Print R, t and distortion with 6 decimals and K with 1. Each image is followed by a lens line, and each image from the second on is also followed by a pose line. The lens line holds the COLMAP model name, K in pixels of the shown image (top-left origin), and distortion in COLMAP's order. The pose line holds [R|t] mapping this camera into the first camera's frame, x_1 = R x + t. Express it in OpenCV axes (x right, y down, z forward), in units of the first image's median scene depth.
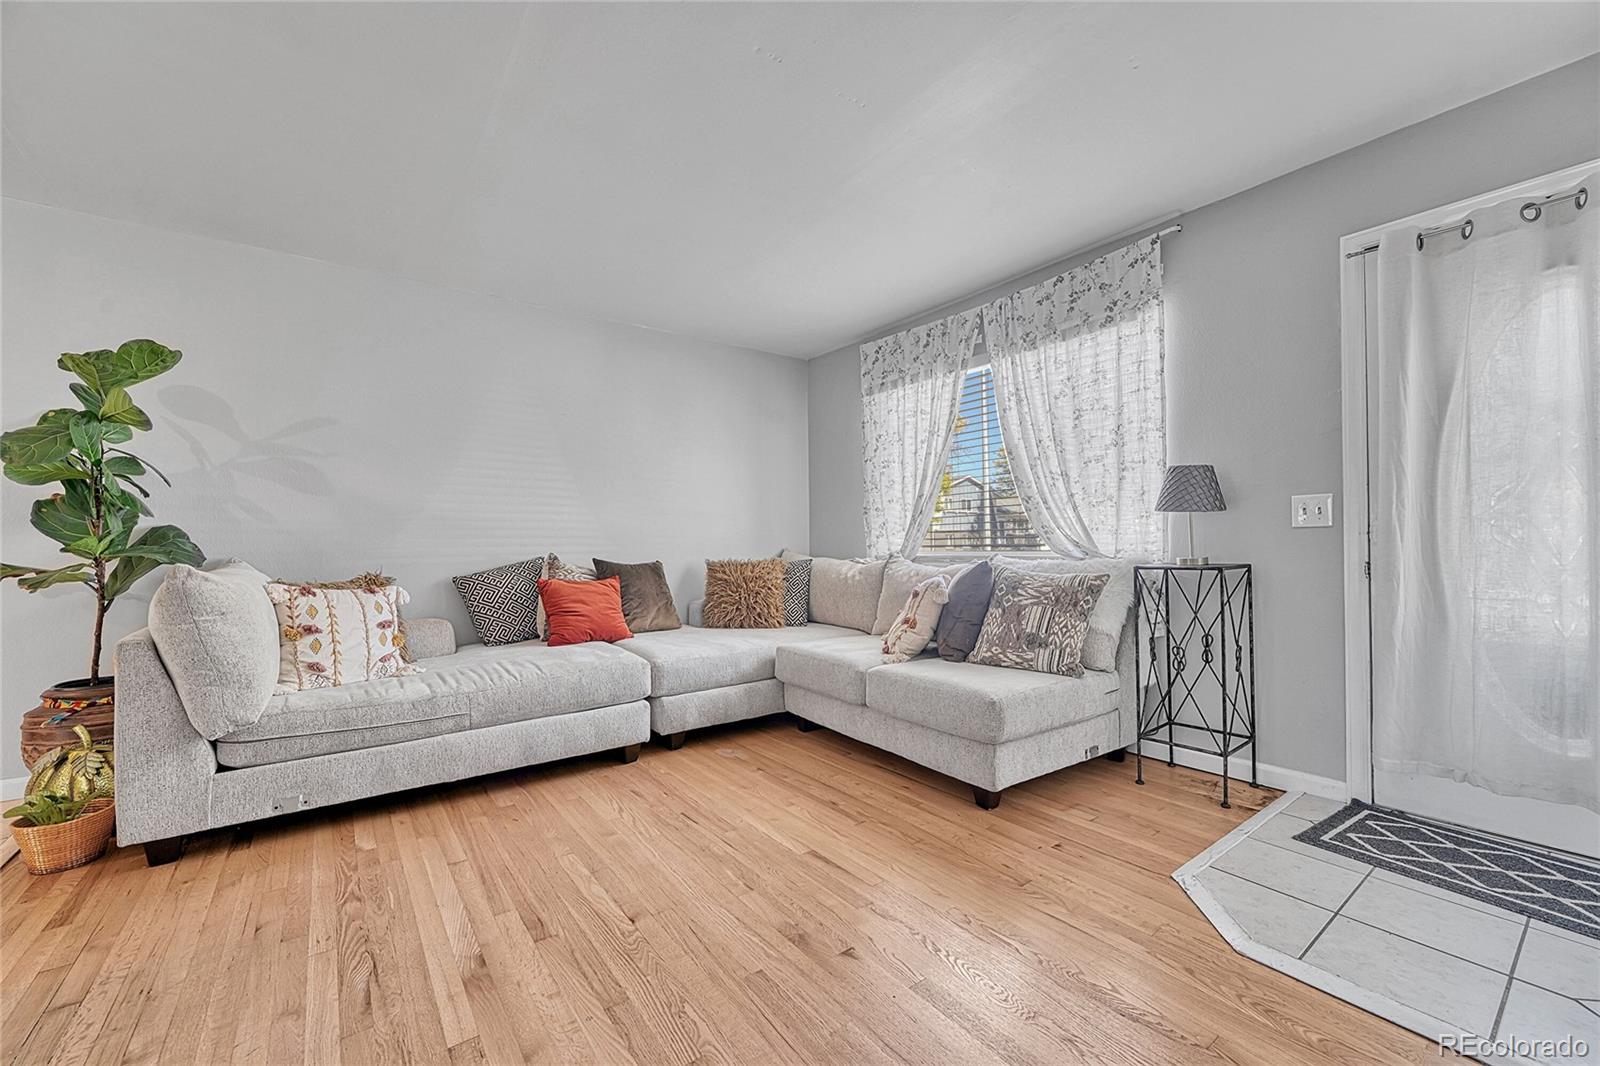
lens RADIAL K [[635.1, 0, 799.3], [0, 635.1, 534.6], [0, 0, 1]] dist [-0.004259, -0.000185]
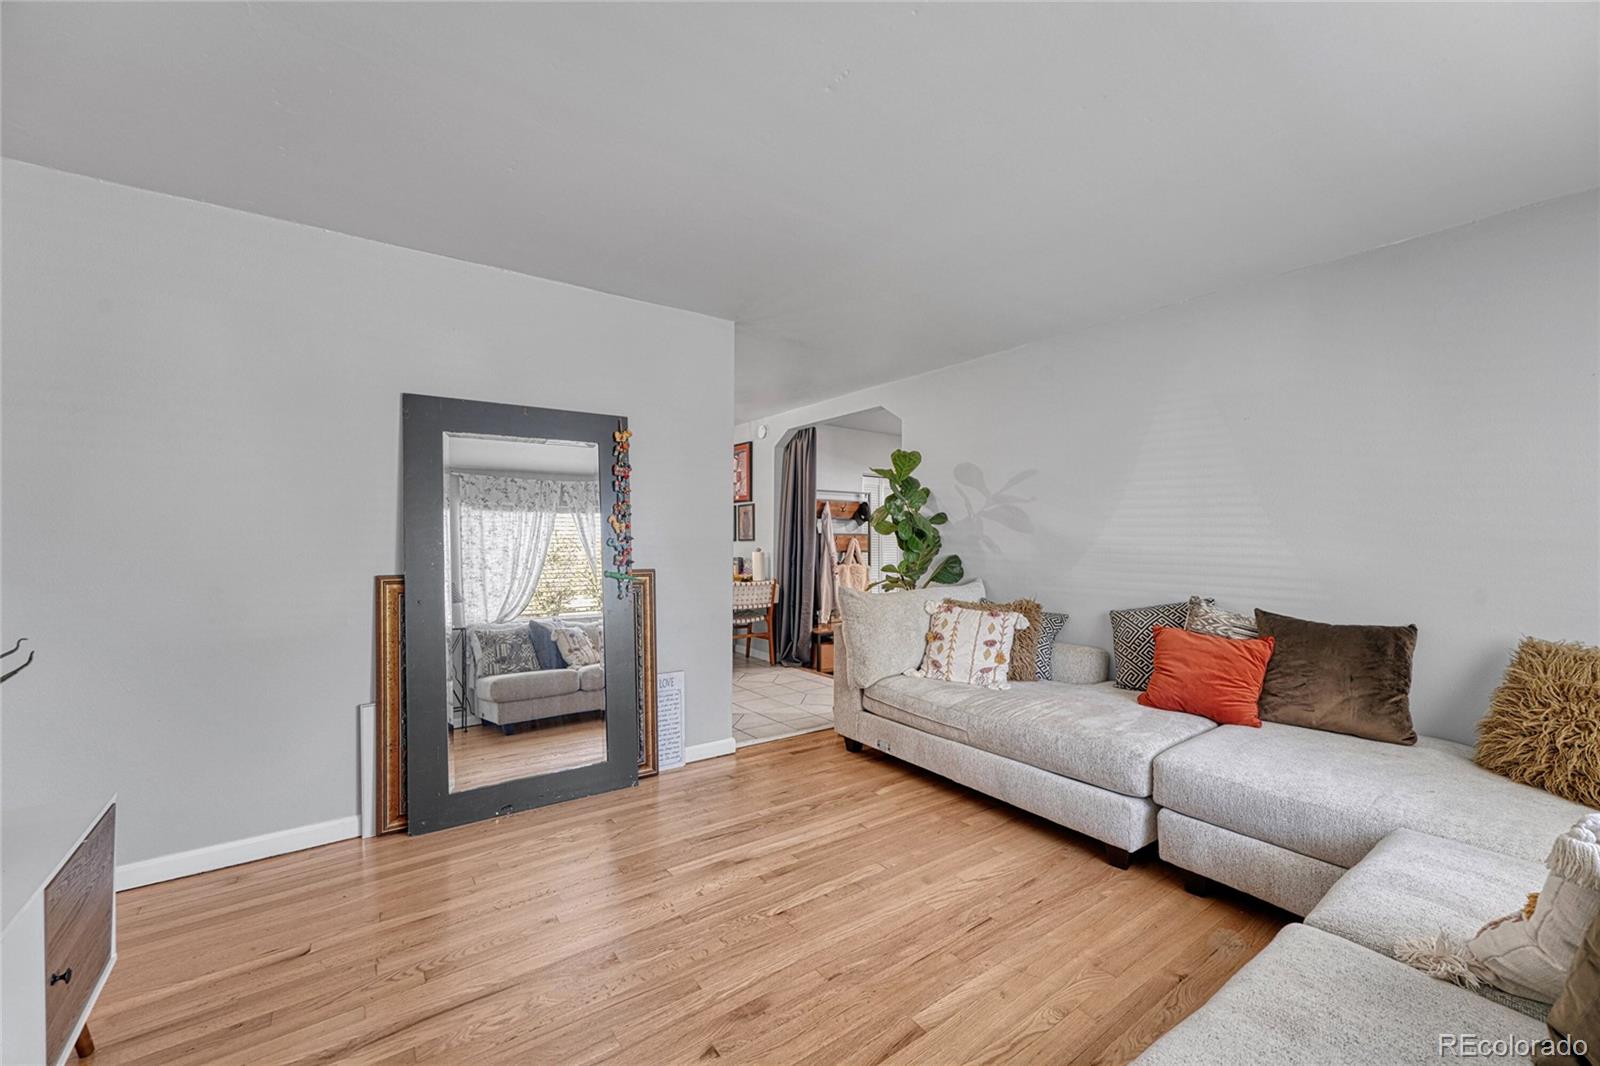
lens RADIAL K [[635.1, 0, 797.7], [0, 635.1, 538.0], [0, 0, 1]] dist [-0.004259, -0.000185]
pose [[-0.017827, 0.014689, -0.999733, 0.642229], [0.013095, 0.999810, 0.014456, -0.093646], [0.999755, -0.012834, -0.018016, 0.711317]]
